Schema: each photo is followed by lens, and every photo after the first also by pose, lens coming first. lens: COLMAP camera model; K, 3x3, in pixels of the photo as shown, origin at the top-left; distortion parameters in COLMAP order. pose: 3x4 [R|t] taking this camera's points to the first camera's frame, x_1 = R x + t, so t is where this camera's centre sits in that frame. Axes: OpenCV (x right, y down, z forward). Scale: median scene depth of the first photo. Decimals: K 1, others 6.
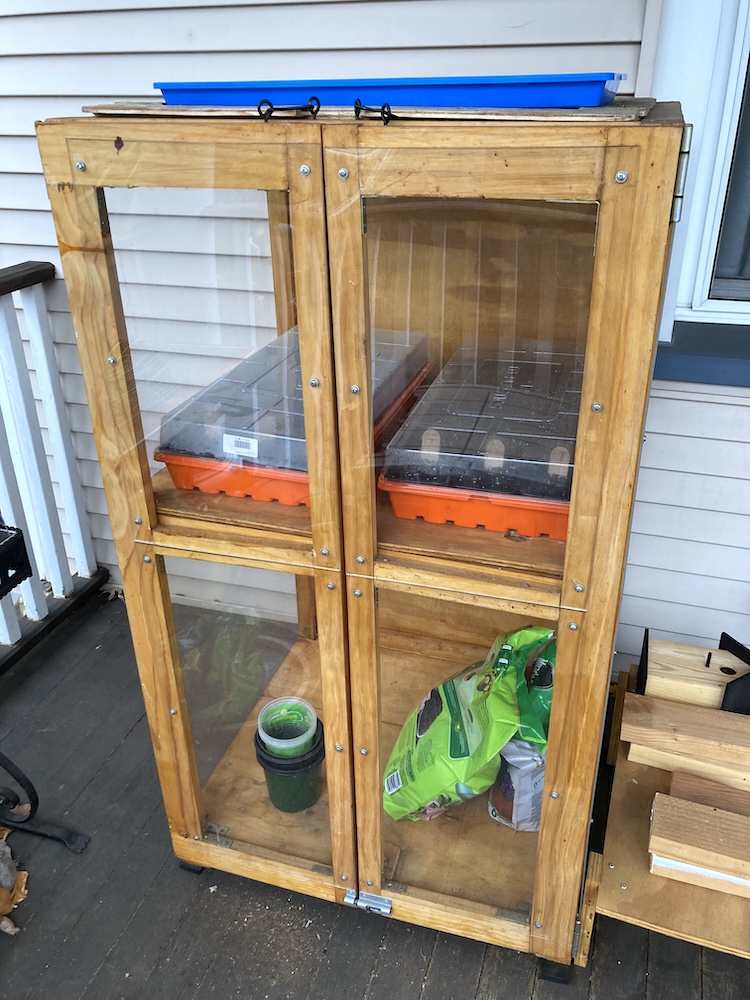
lens RADIAL K [[827.0, 0, 375.7], [0, 827.0, 498.9], [0, 0, 1]] dist [0.001503, -0.000735]
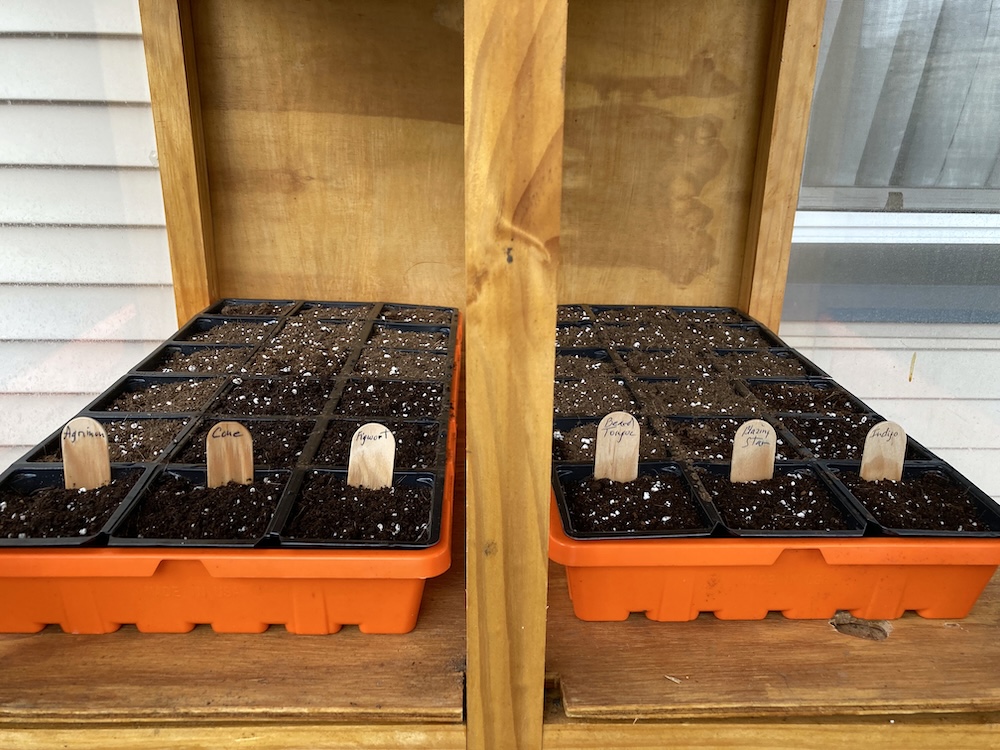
lens RADIAL K [[827.0, 0, 501.1], [0, 827.0, 376.9], [0, 0, 1]] dist [0.001503, -0.000735]
pose [[0.940069, -0.076891, 0.332201, -0.142351], [0.124844, 0.984210, -0.125480, -0.052198], [-0.317307, 0.159433, 0.934825, 0.581558]]
